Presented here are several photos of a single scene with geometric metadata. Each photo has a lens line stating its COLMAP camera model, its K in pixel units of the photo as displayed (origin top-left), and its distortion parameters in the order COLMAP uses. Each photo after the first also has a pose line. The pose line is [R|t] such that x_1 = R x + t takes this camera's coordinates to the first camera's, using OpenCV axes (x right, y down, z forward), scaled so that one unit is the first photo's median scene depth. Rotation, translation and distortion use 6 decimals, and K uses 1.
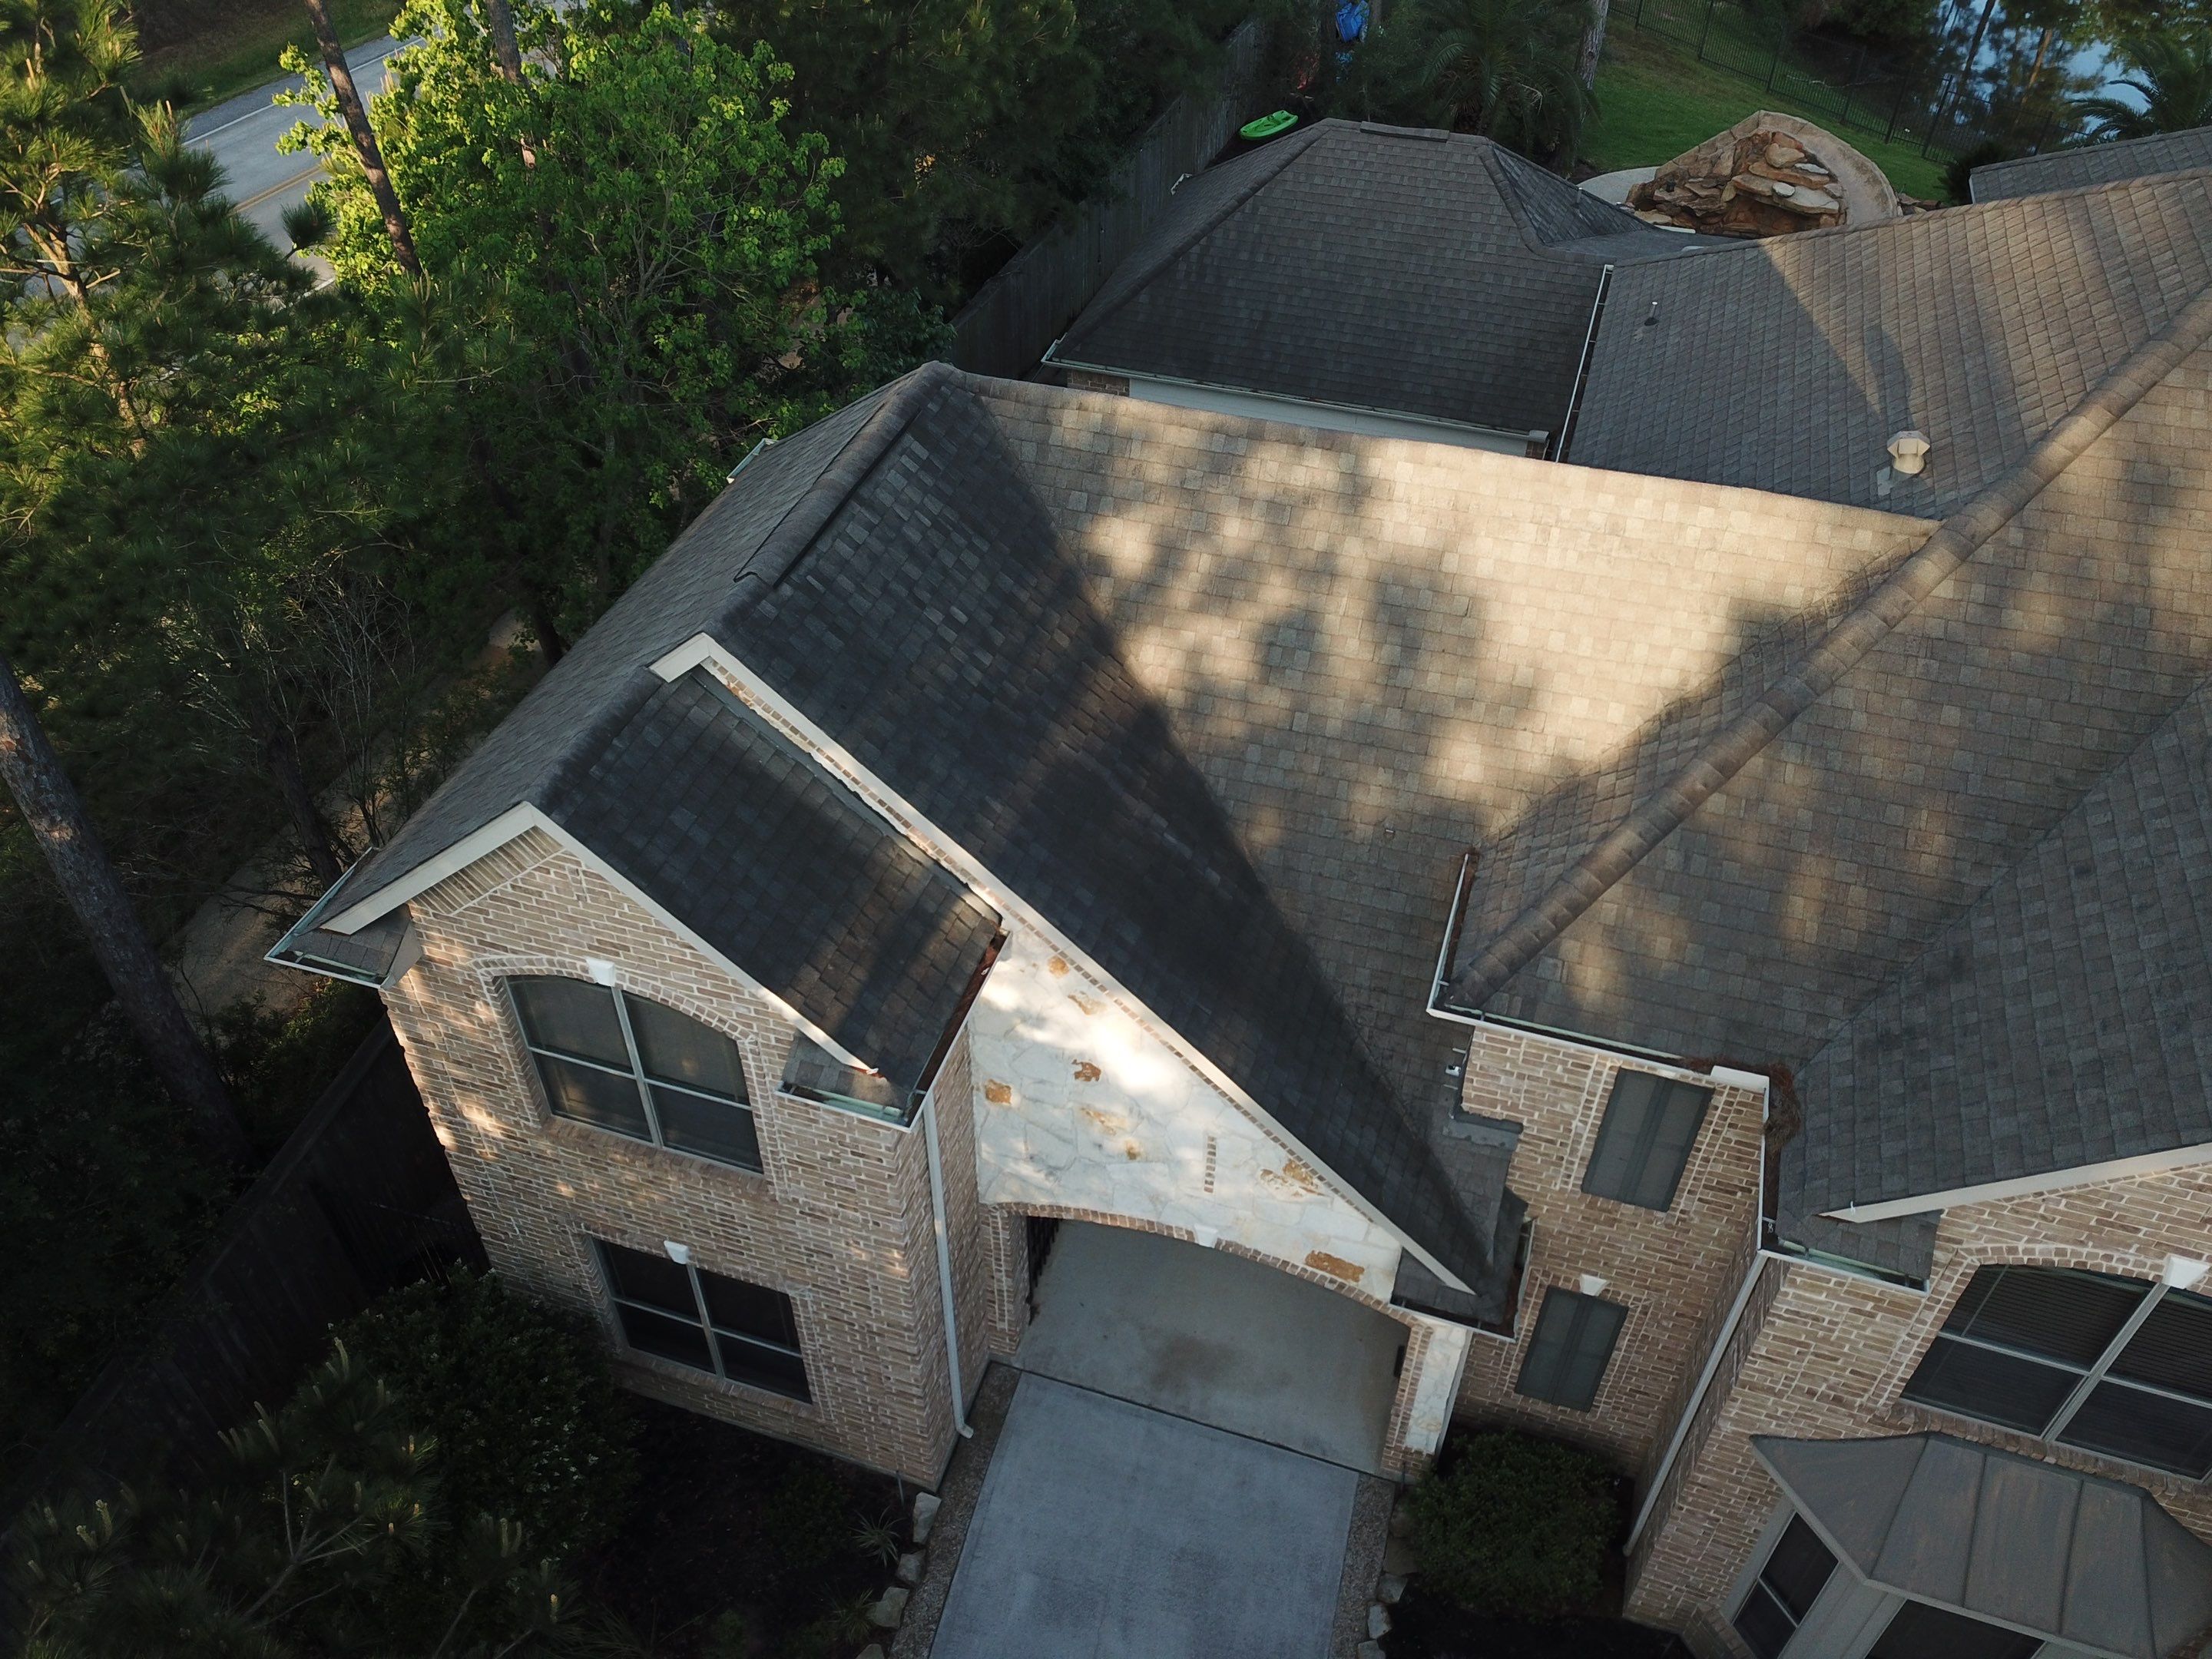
lens RADIAL K [[1673.1, 0, 1106.5], [0, 1673.1, 826.1], [0, 0, 1]] dist [0.021743, 0.000940]
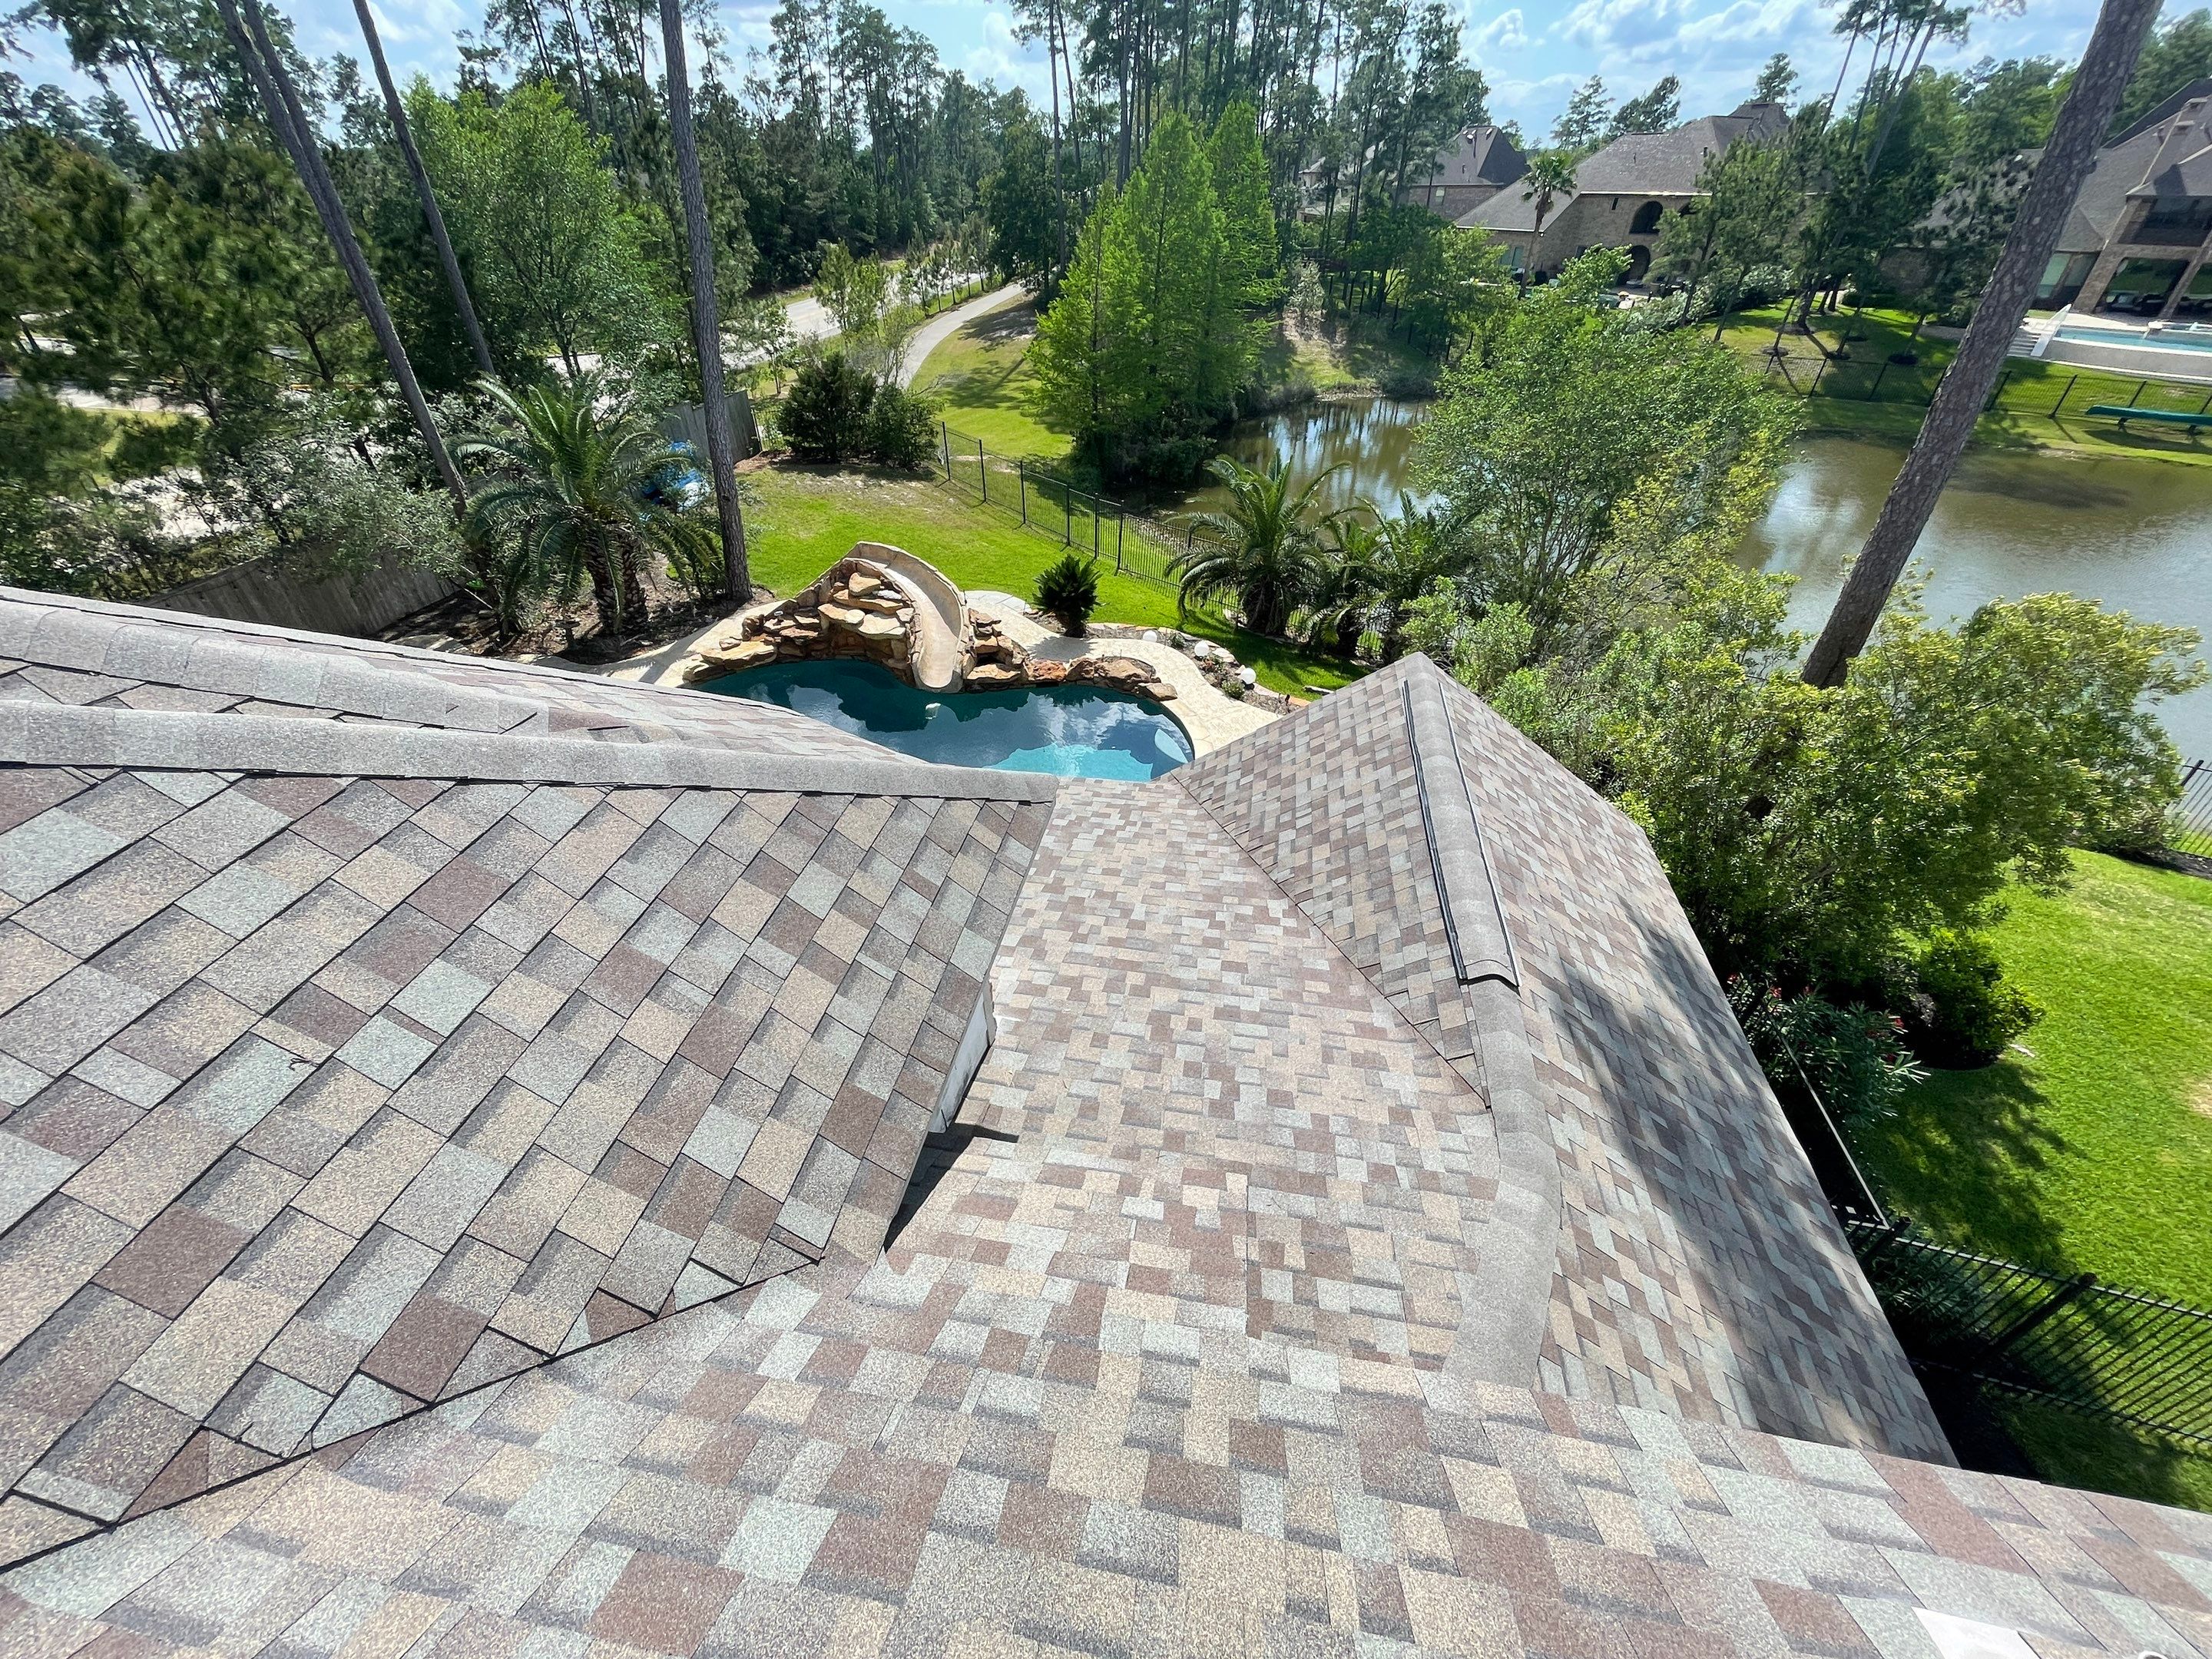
lens RADIAL K [[883.2, 0, 1098.3], [0, 883.2, 832.3], [0, 0, 1]] dist [-0.004603, -0.000484]
pose [[0.991936, -0.086893, 0.092262, 1.219690], [0.094316, 0.992371, -0.079404, -0.485015], [-0.084658, 0.087465, 0.992564, 1.180625]]
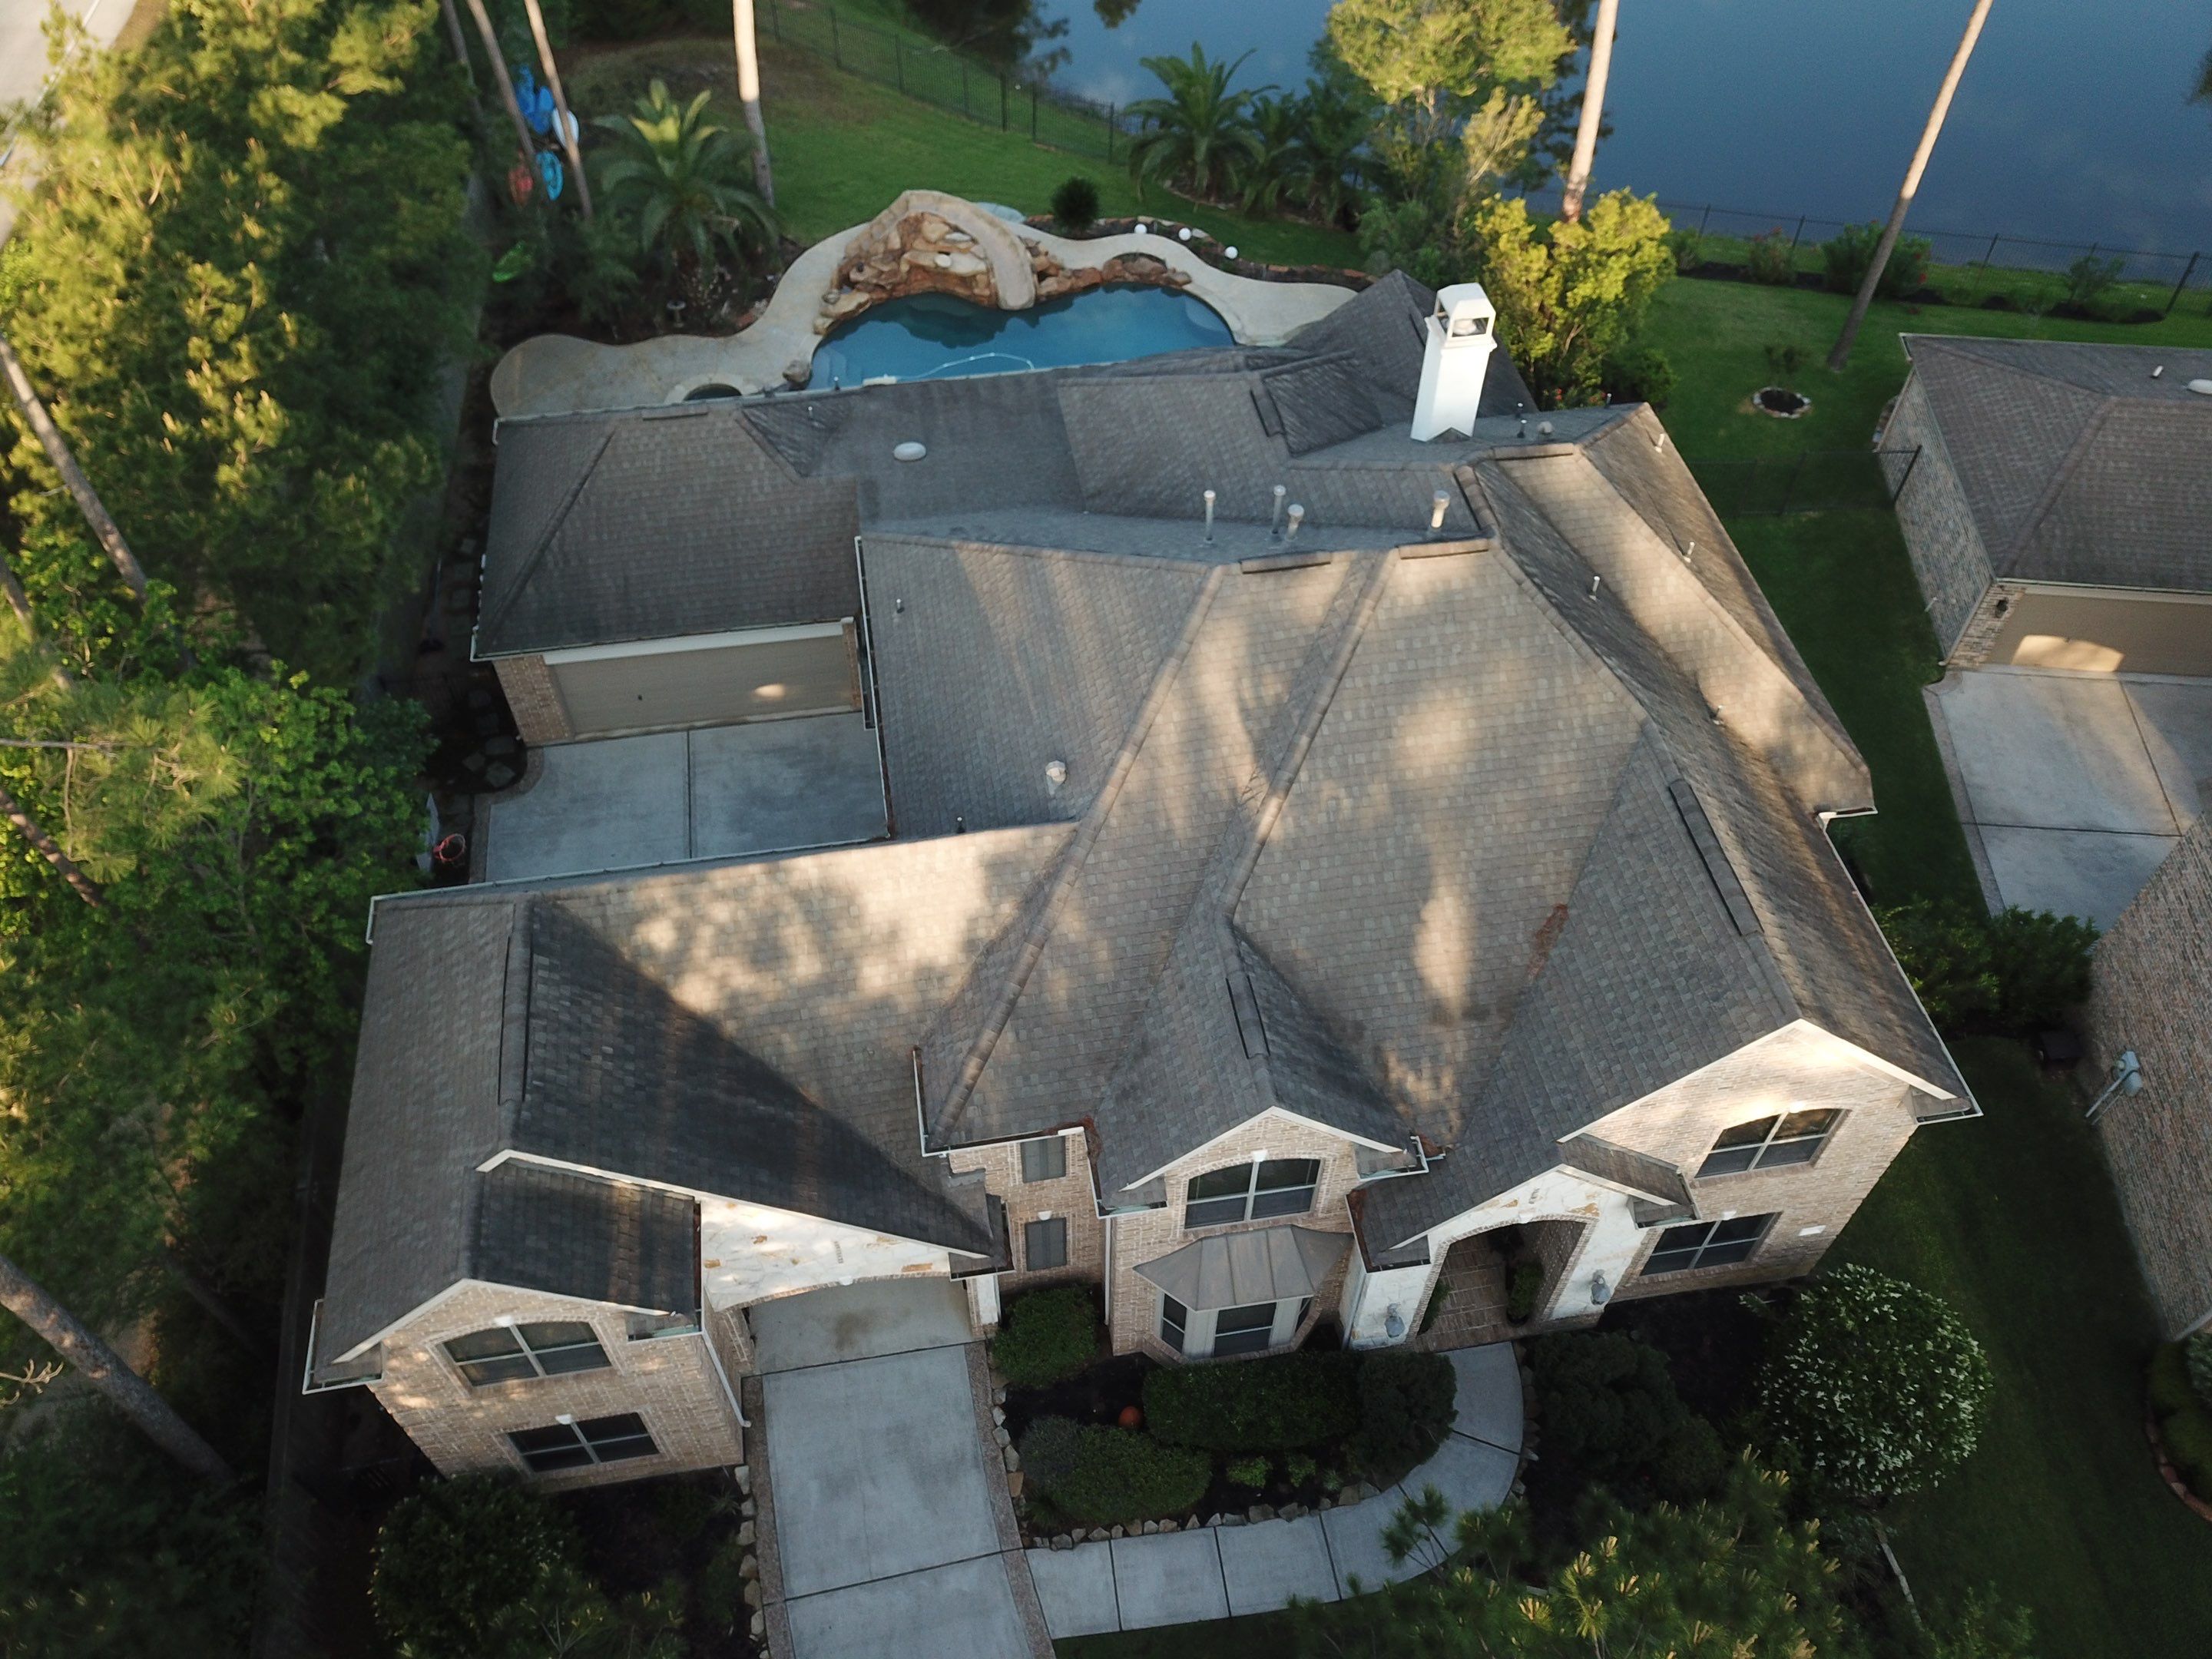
lens RADIAL K [[1696.0, 0, 1100.6], [0, 1696.0, 818.9], [0, 0, 1]] dist [0.001380, -0.004558]
pose [[0.889995, -0.351487, 0.290456, -0.052631], [0.304697, 0.932352, 0.194629, -0.486468], [-0.339217, -0.084718, 0.936886, -0.760549]]
